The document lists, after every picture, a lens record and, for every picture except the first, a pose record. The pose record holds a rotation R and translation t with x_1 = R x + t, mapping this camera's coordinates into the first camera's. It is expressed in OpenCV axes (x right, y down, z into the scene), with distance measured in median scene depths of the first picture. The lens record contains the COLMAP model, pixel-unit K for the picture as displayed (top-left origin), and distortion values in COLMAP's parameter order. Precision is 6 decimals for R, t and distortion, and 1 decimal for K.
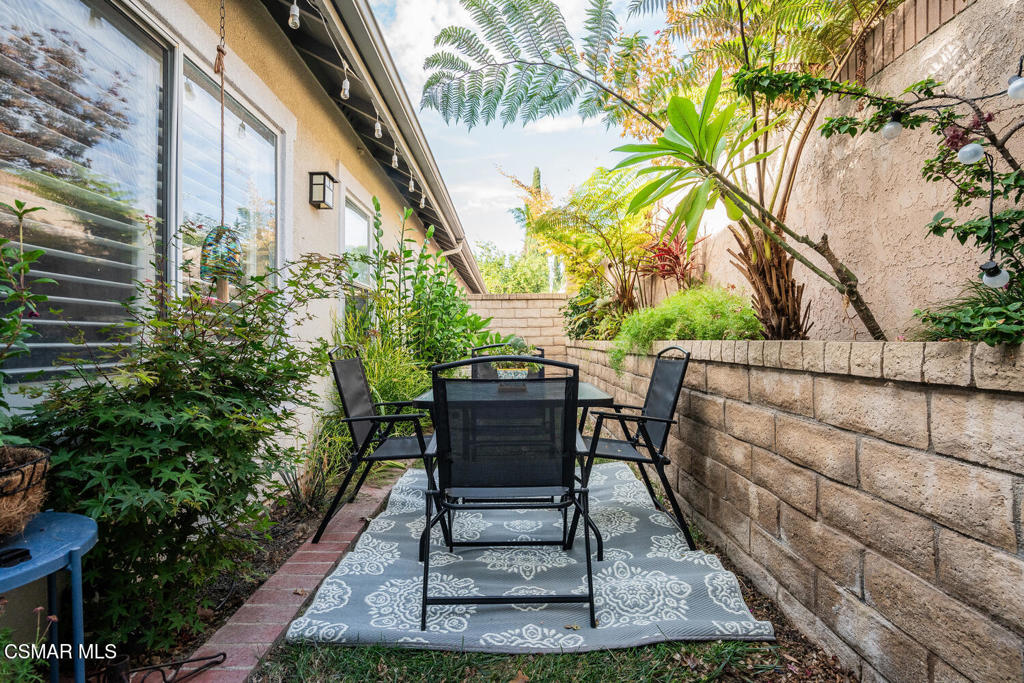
lens RADIAL K [[500.4, 0, 516.7], [0, 500.4, 342.3], [0, 0, 1]] dist [-0.055846, -0.000192]
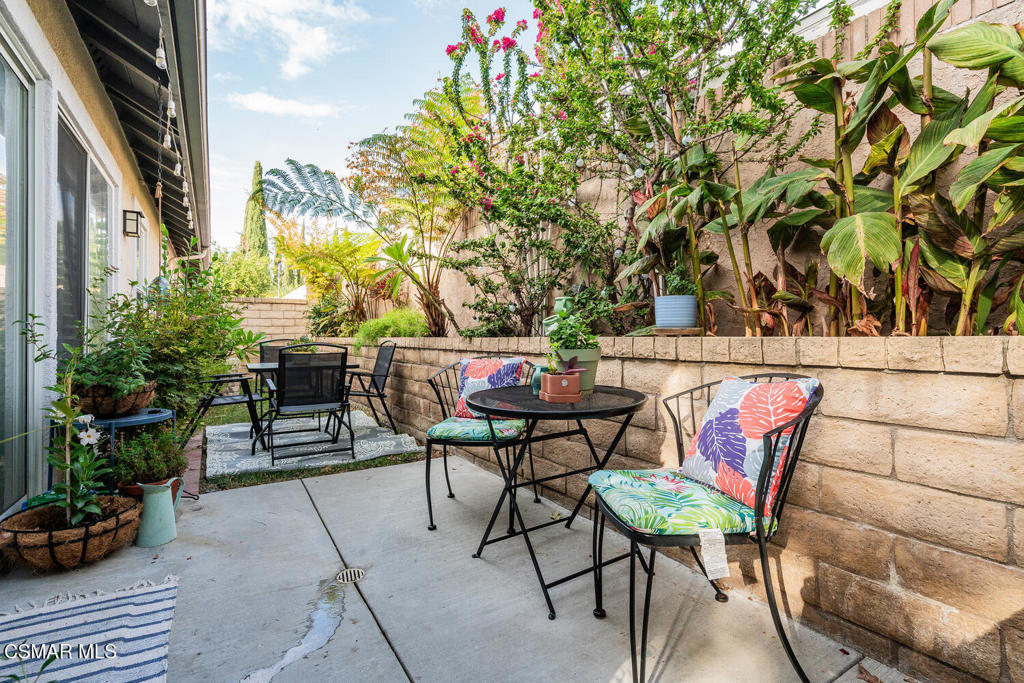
lens RADIAL K [[500.4, 0, 516.7], [0, 500.4, 342.3], [0, 0, 1]] dist [-0.055846, -0.000192]
pose [[0.854724, 0.004840, 0.519060, -0.274582], [-0.006241, 0.999980, 0.000952, 0.010914], [-0.519045, -0.004053, 0.854737, -0.947700]]
